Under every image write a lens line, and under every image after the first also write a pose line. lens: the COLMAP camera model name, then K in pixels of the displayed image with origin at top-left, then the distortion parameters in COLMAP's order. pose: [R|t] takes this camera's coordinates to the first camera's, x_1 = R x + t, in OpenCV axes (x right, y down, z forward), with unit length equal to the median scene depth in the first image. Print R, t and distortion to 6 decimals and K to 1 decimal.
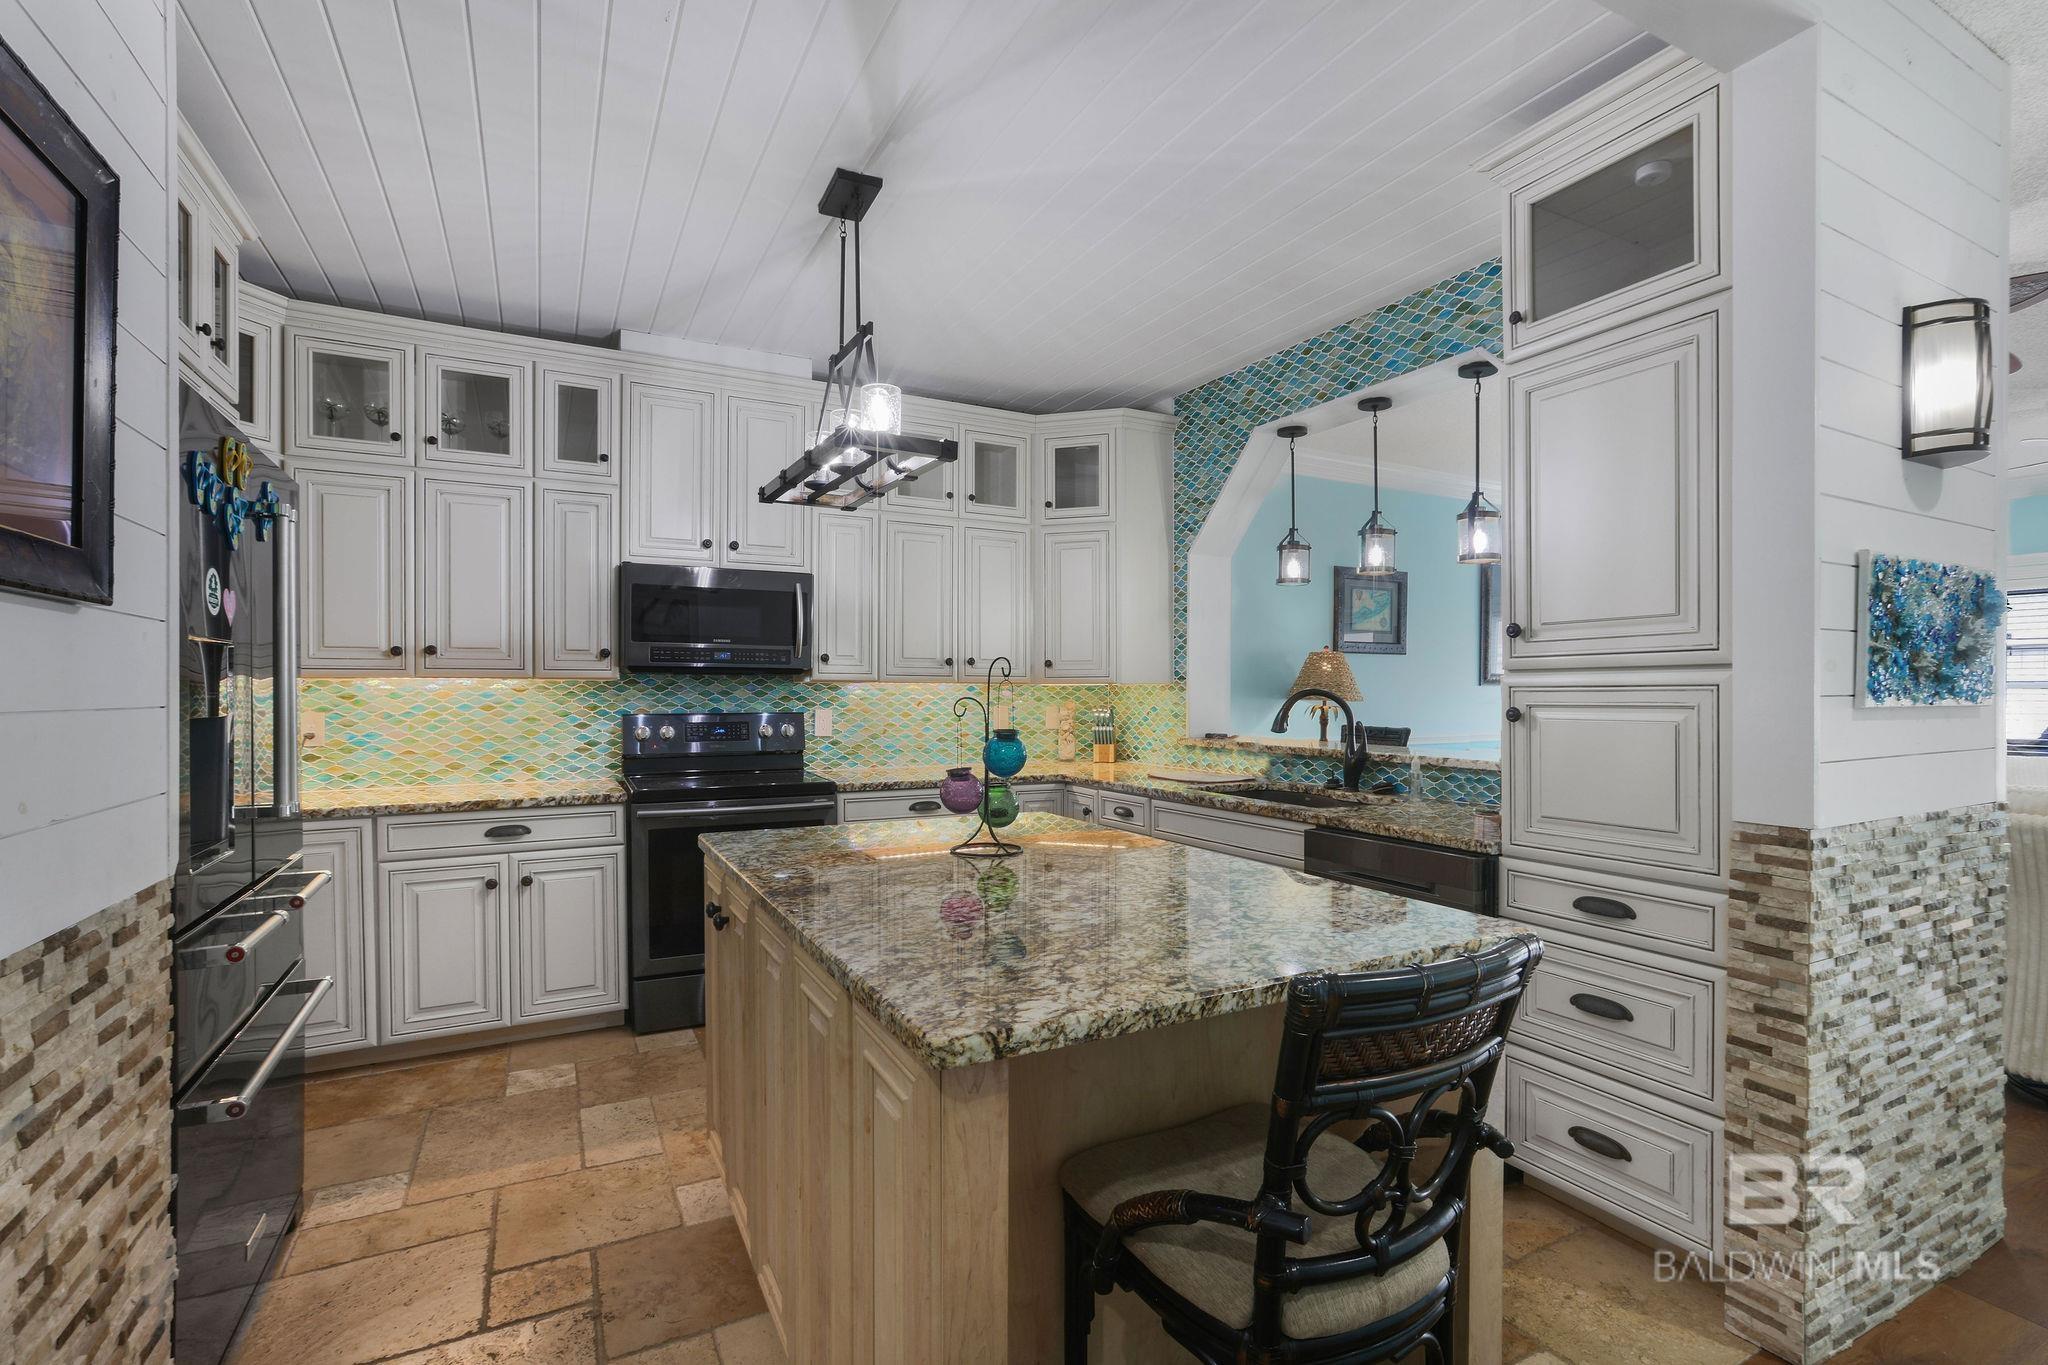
lens RADIAL K [[949.7, 0, 1086.4], [0, 949.7, 702.7], [0, 0, 1]] dist [-0.032382, 0.001056]
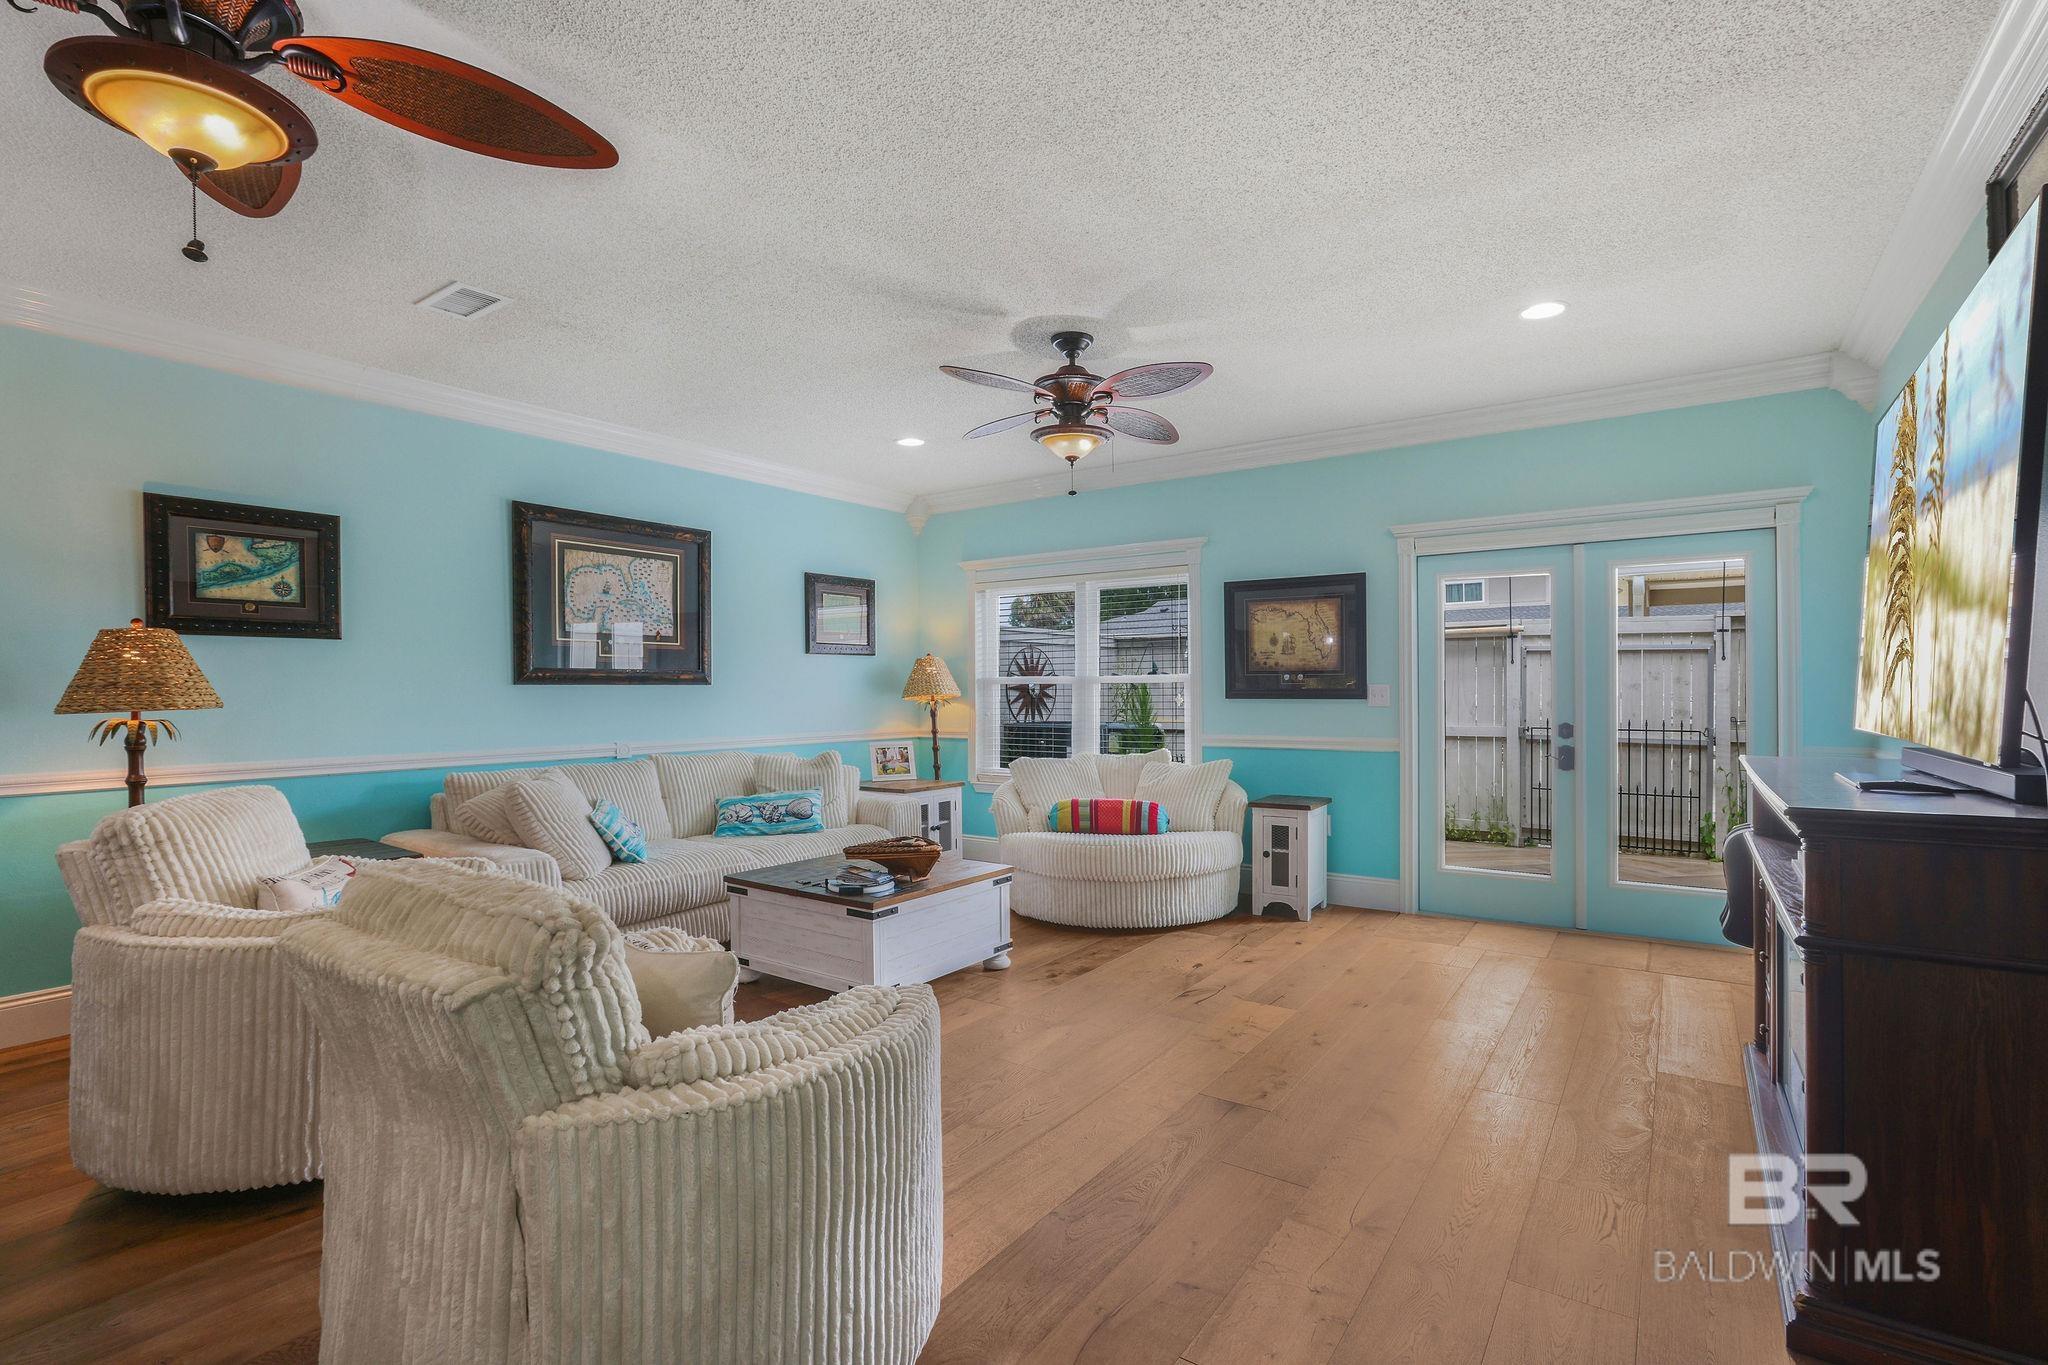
lens RADIAL K [[949.7, 0, 1076.3], [0, 949.7, 681.6], [0, 0, 1]] dist [-0.032382, 0.001056]
pose [[0.900865, -0.002608, 0.434091, 0.711769], [0.010825, 0.999806, -0.016459, -0.007562], [-0.433964, 0.019527, 0.900718, 0.266821]]
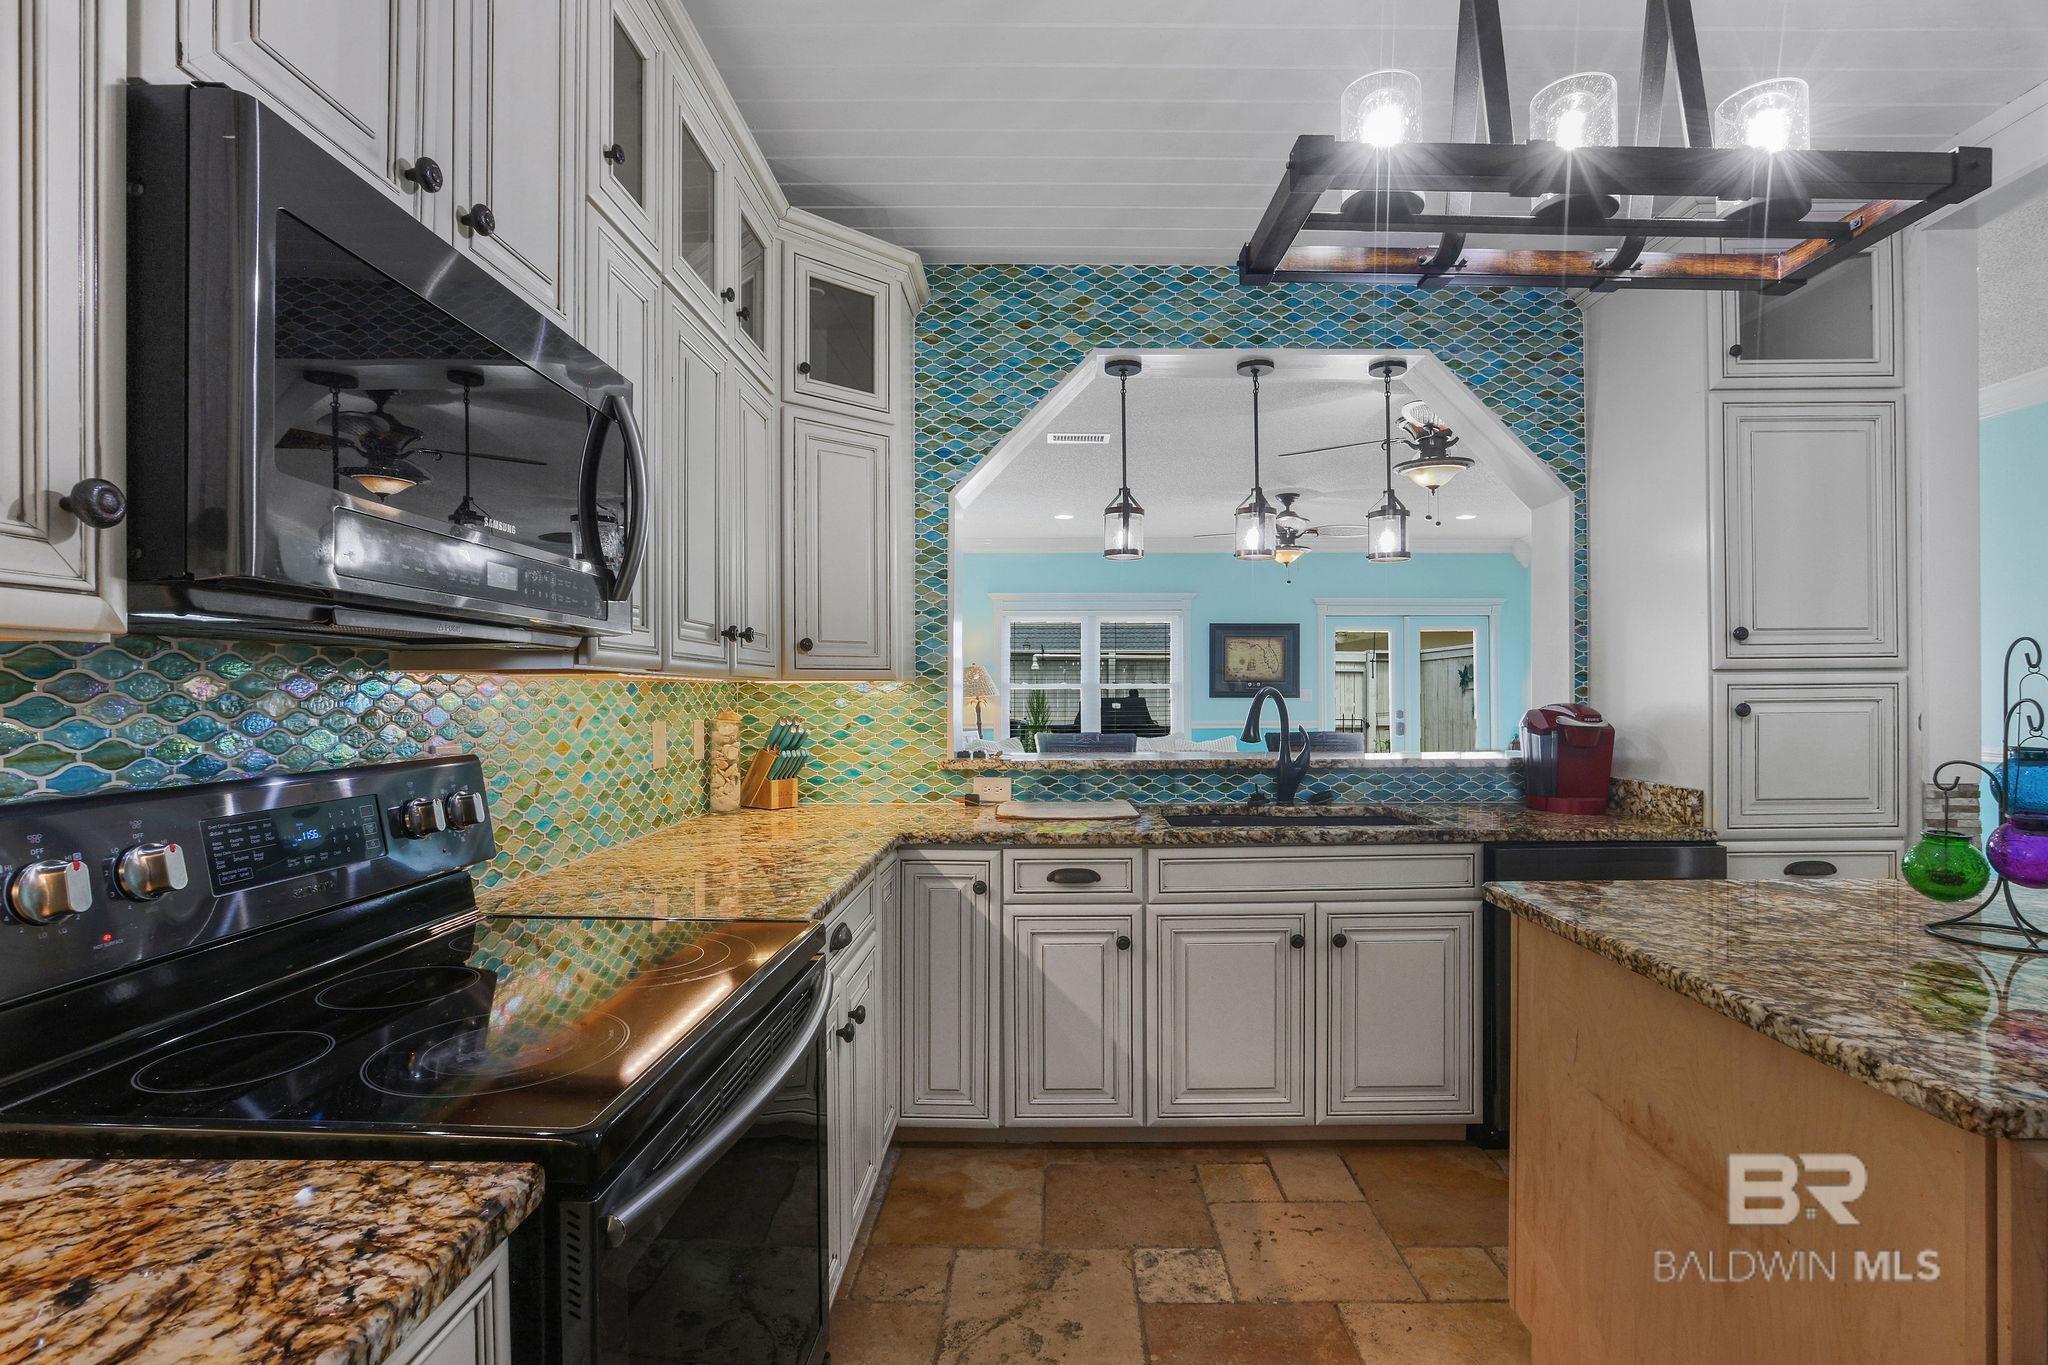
lens RADIAL K [[949.7, 0, 1032.4], [0, 949.7, 694.5], [0, 0, 1]] dist [-0.032382, 0.001056]
pose [[0.506965, -0.002759, 0.861962, -0.520125], [0.014028, 0.999889, -0.005050, -0.006511], [-0.861853, 0.014651, 0.506947, 0.669713]]
